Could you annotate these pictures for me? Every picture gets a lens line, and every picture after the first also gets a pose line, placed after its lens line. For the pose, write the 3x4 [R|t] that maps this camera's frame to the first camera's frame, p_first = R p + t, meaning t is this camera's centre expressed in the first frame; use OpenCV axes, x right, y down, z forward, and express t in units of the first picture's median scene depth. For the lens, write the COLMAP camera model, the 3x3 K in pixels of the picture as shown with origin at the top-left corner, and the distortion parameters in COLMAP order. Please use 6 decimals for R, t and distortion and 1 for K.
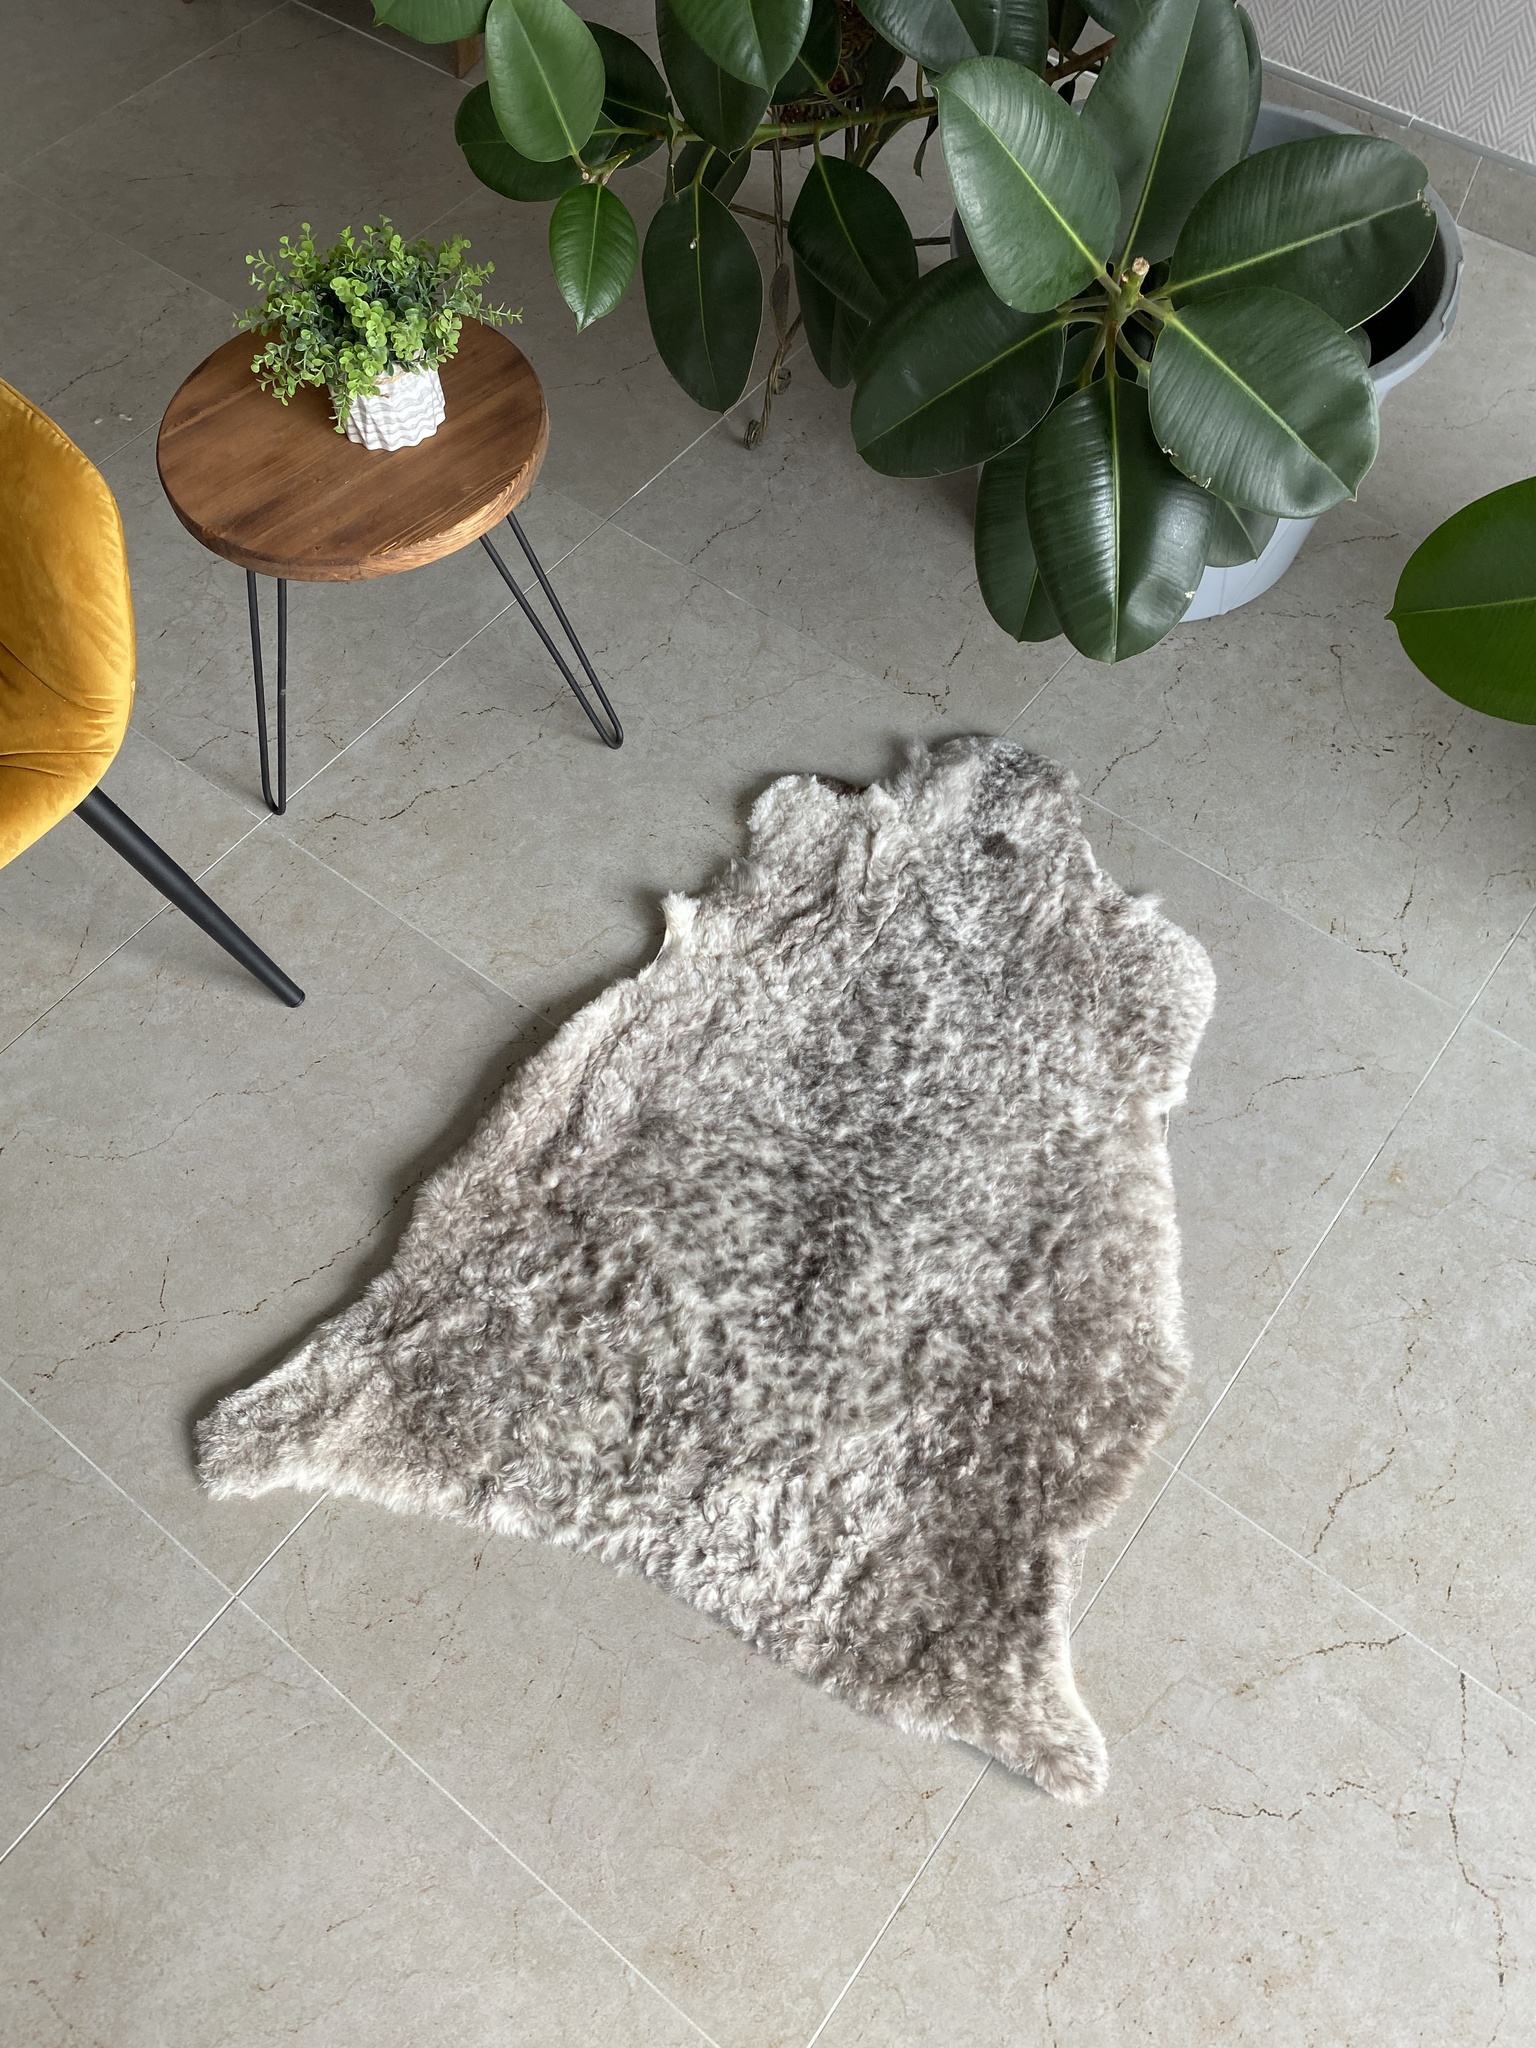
lens RADIAL K [[1556.6, 0, 777.1], [0, 1556.6, 1025.3], [0, 0, 1]] dist [0.019085, -0.022166]
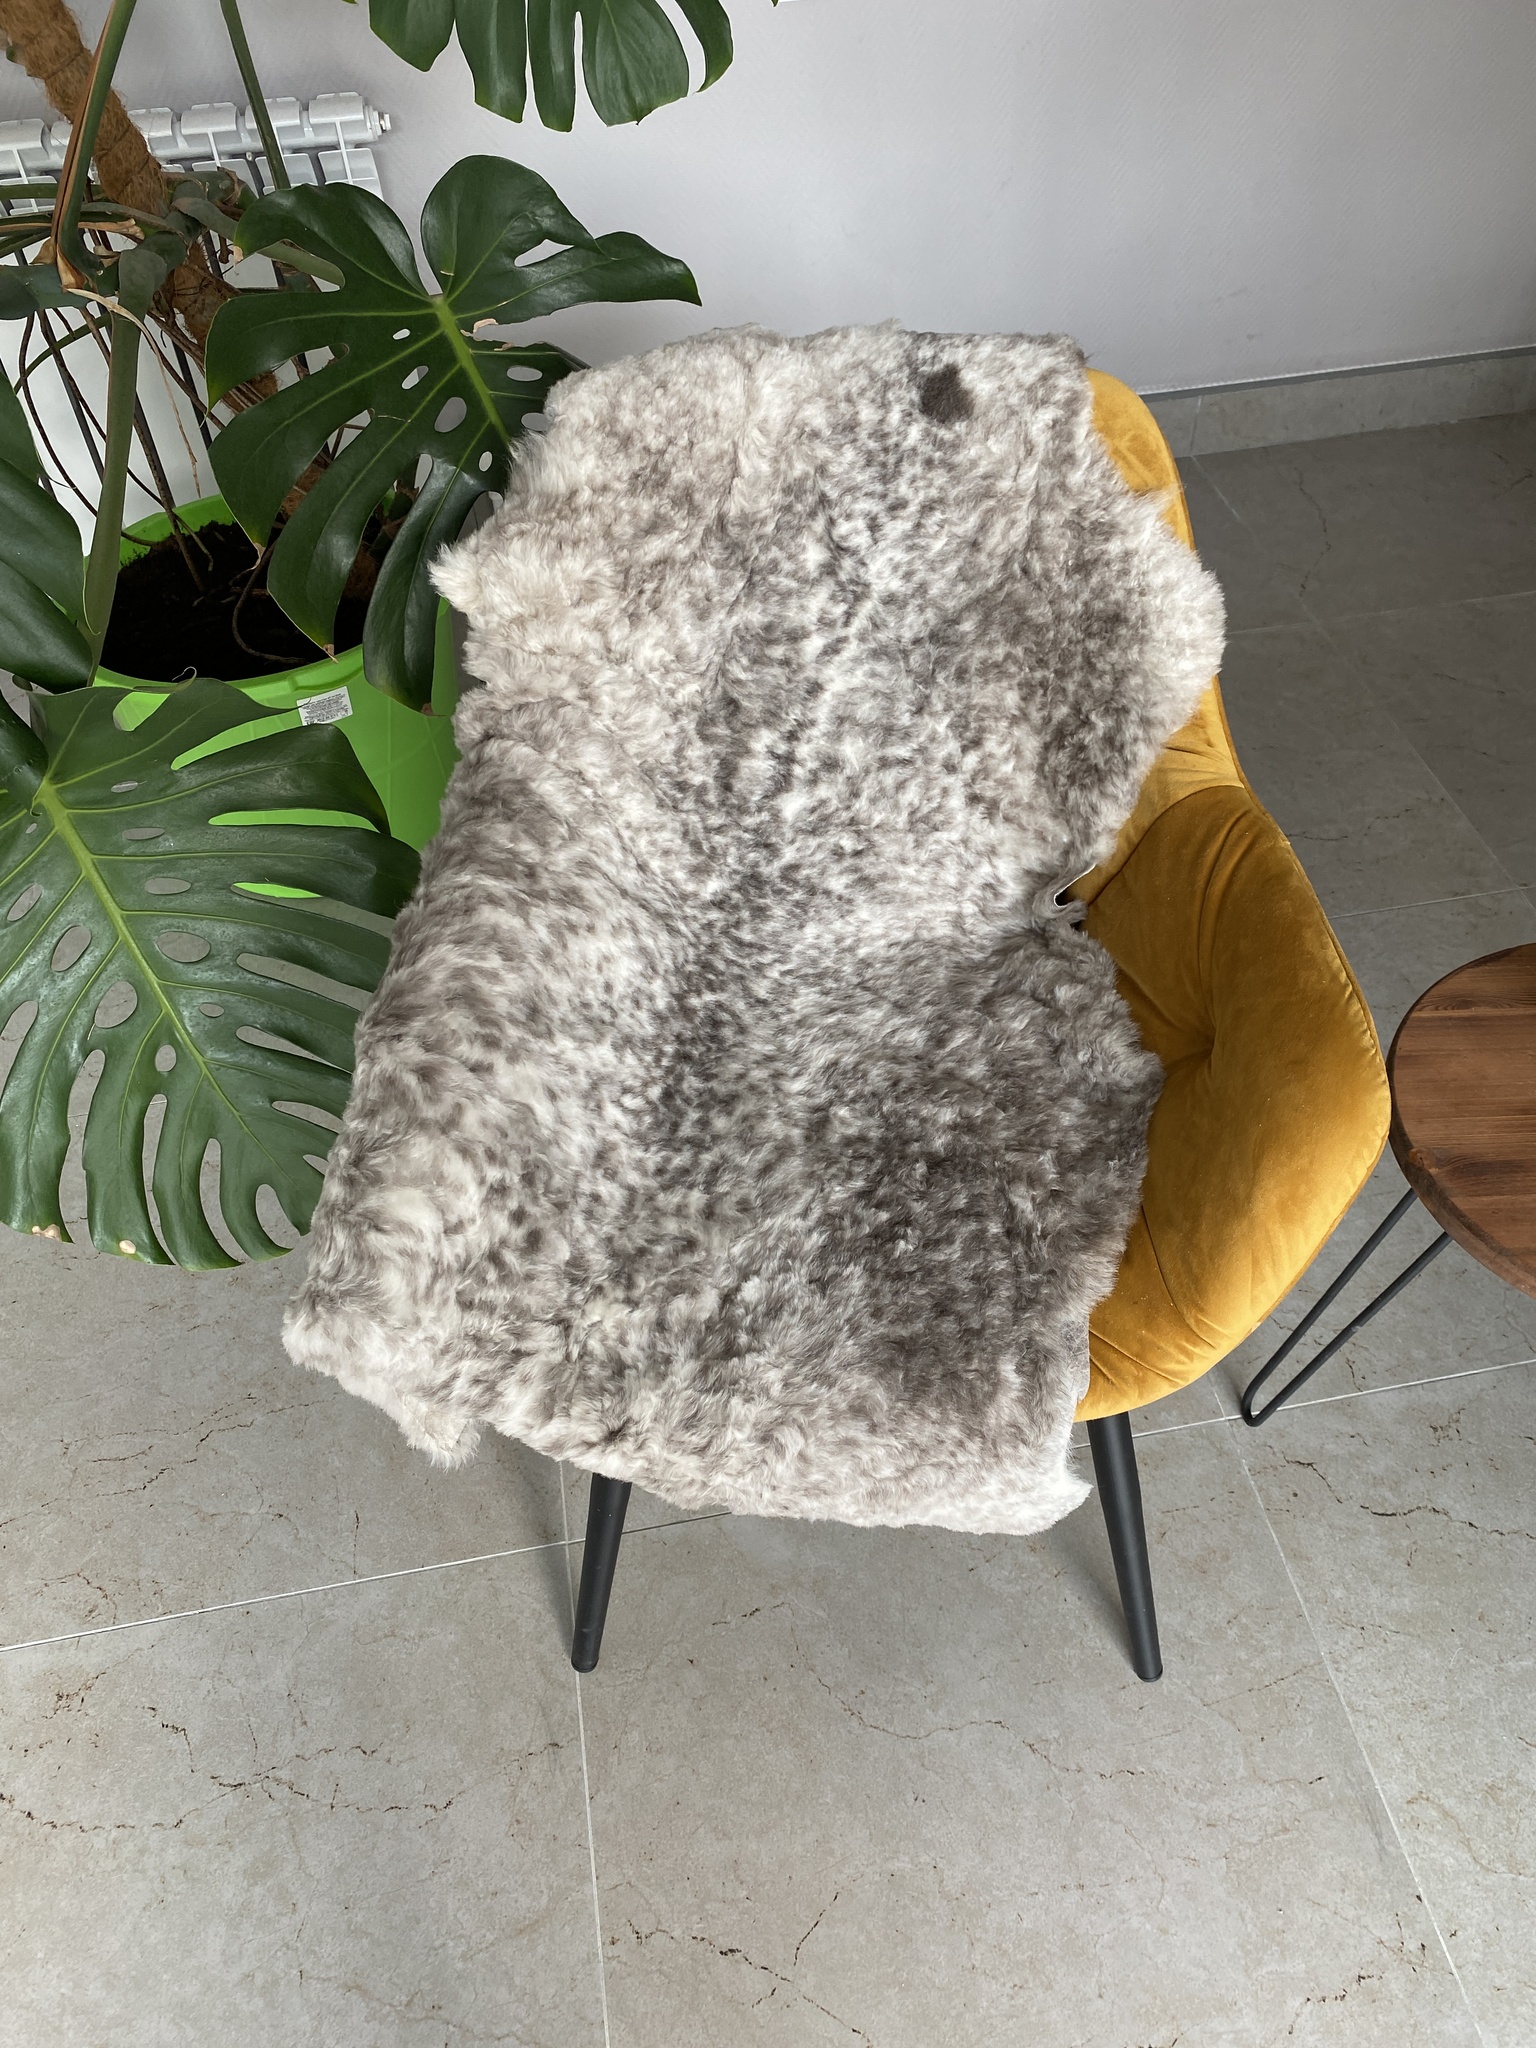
lens RADIAL K [[1556.6, 0, 793.6], [0, 1556.6, 1010.1], [0, 0, 1]] dist [0.019085, -0.022166]
pose [[0.740053, 0.469284, -0.481761, -0.221699], [-0.570159, 0.817696, -0.079326, -0.120429], [0.356707, 0.333386, 0.872705, 0.169568]]
